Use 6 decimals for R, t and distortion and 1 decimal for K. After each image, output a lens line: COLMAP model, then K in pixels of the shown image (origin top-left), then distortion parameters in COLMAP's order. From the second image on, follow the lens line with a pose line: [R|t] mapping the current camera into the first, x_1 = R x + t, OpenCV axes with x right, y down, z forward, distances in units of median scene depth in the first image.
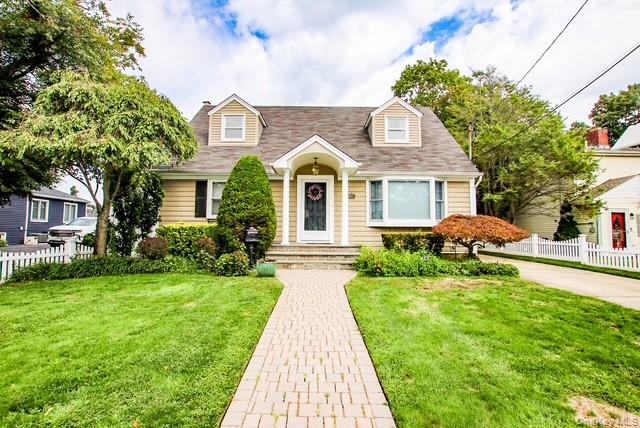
lens RADIAL K [[297.7, 0, 316.7], [0, 297.7, 213.9], [0, 0, 1]] dist [-0.027173, 0.000070]
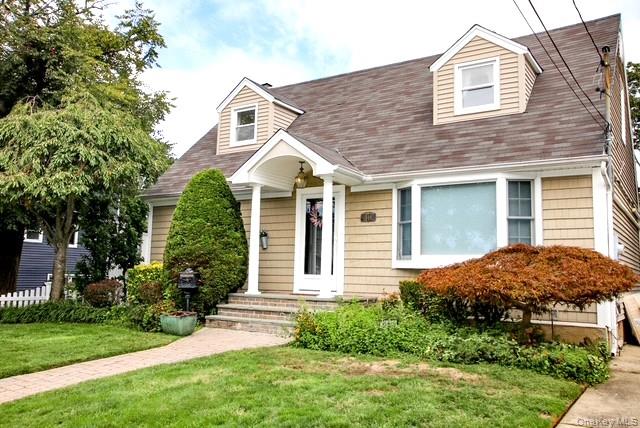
lens RADIAL K [[552.0, 0, 321.0], [0, 552.0, 213.5], [0, 0, 1]] dist [0.015621, 0.017363]
pose [[0.837841, -0.049629, -0.543654, 0.645641], [0.018836, 0.997894, -0.062067, -0.000160], [0.545589, 0.041762, 0.837011, 0.019806]]
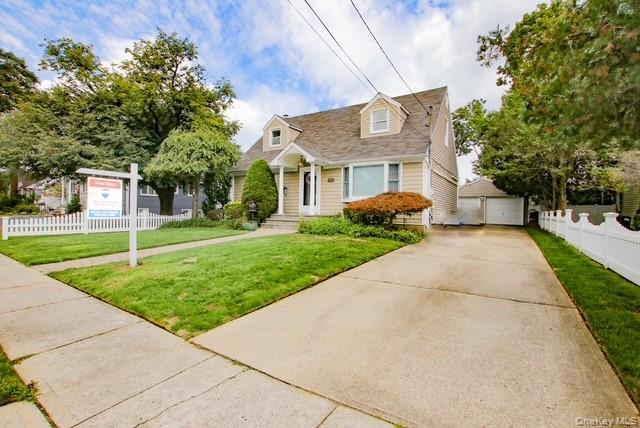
lens RADIAL K [[298.2, 0, 317.9], [0, 298.2, 210.8], [0, 0, 1]] dist [-0.025061, -0.000021]
pose [[0.838329, 0.004299, -0.545147, 0.816456], [0.025844, 0.998531, 0.047617, 0.013868], [0.544551, -0.054007, 0.836987, -0.180710]]
